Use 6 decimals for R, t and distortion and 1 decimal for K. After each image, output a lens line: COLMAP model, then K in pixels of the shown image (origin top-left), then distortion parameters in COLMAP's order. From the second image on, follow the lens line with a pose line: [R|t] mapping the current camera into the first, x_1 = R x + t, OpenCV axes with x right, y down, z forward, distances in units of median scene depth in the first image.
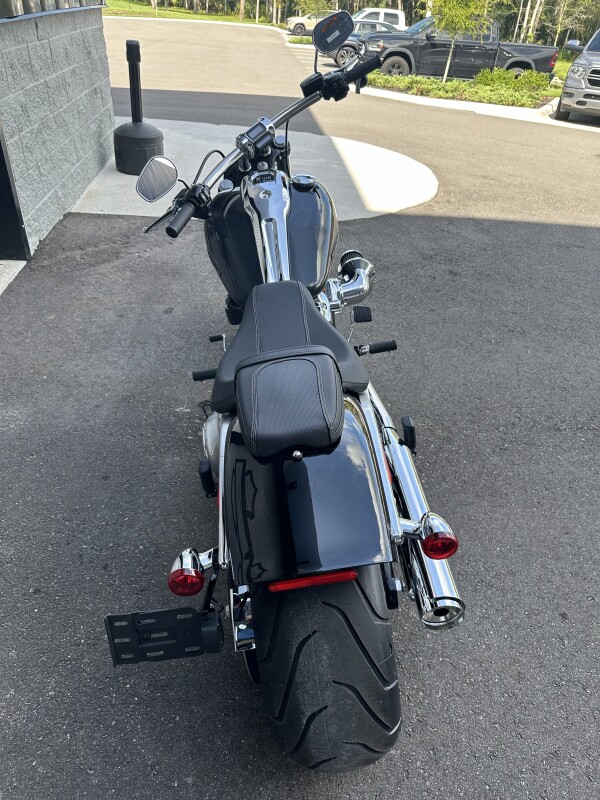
lens RADIAL K [[560.4, 0, 300.0], [0, 560.4, 400.0], [0, 0, 1]] dist [-0.000437, -0.002154]
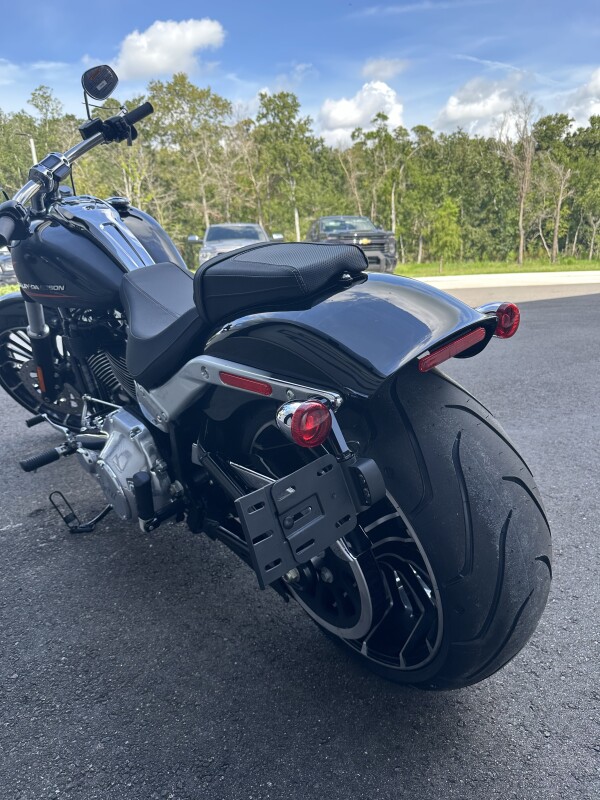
lens RADIAL K [[560.4, 0, 300.0], [0, 560.4, 400.0], [0, 0, 1]] dist [-0.000437, -0.002154]
pose [[0.824615, -0.251159, 0.506883, -0.326737], [0.399243, 0.893188, -0.206930, 0.249026], [-0.400769, 0.373007, 0.836809, 0.206954]]
